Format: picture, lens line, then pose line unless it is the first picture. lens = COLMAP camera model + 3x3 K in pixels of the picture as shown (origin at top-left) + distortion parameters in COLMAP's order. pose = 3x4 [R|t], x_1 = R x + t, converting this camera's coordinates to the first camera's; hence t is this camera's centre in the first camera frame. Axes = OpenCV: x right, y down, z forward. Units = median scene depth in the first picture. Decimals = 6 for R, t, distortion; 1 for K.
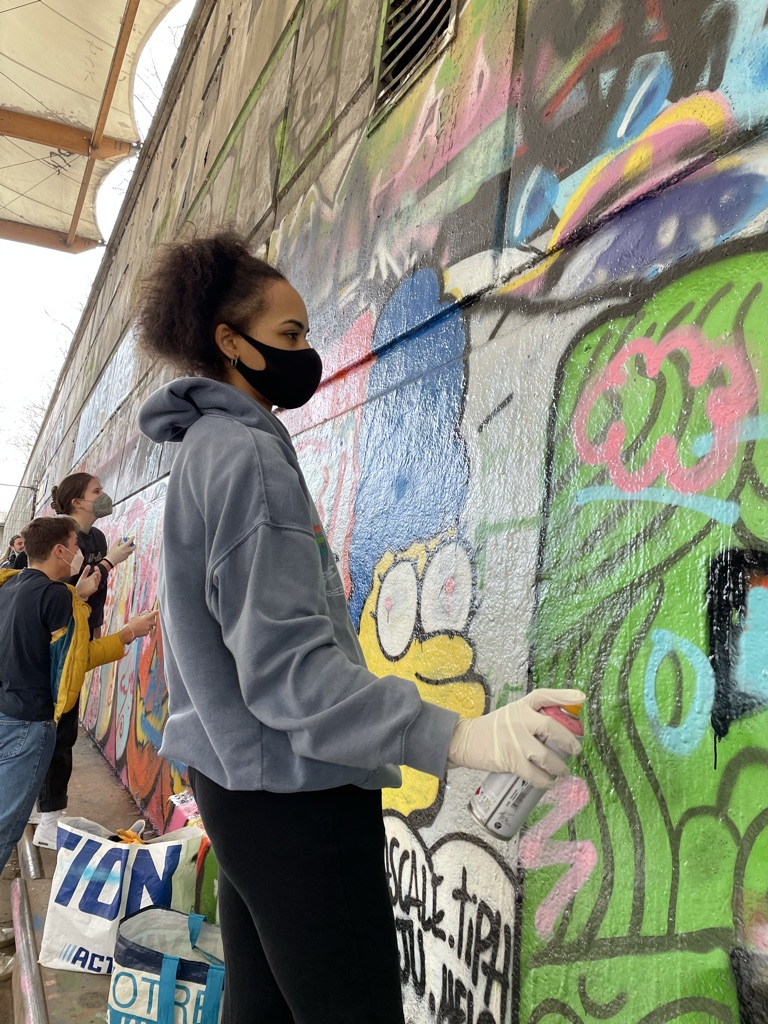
lens RADIAL K [[768.7, 0, 388.2], [0, 768.7, 504.9], [0, 0, 1]] dist [0.076802, -0.094396]
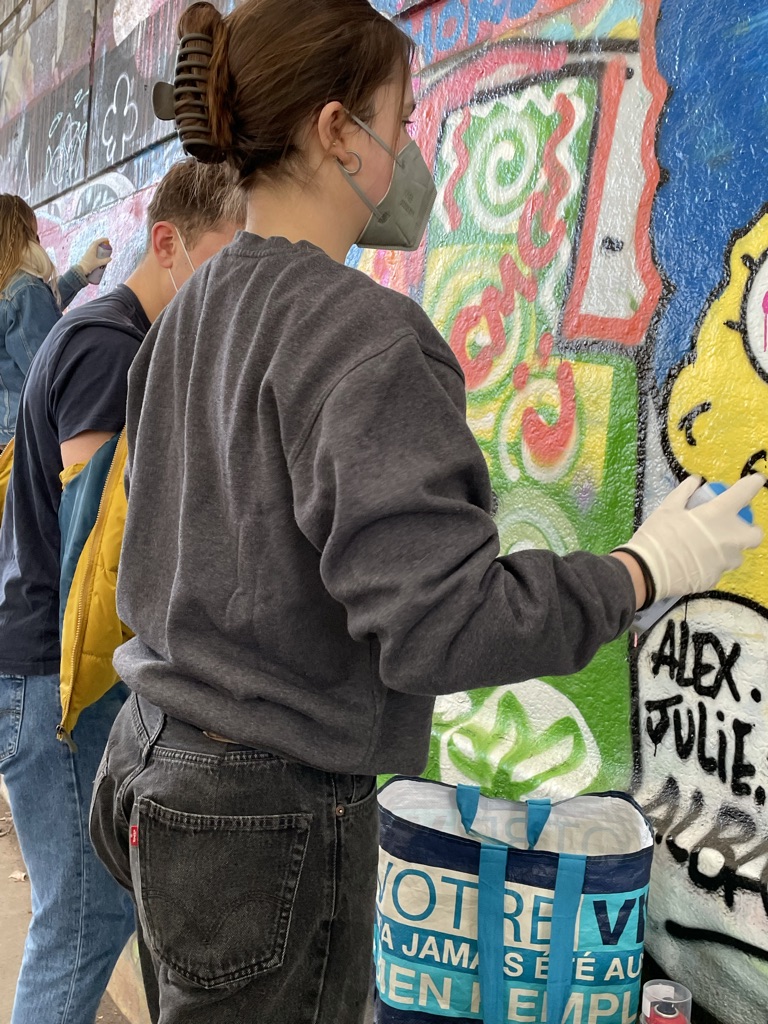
lens RADIAL K [[1095.0, 0, 383.6], [0, 1095.0, 506.2], [0, 0, 1]] dist [0.066556, 0.000000]
pose [[0.996050, -0.040235, 0.079158, -0.463374], [0.021876, 0.975164, 0.220402, 0.106195], [-0.086060, -0.217800, 0.972192, 0.187885]]
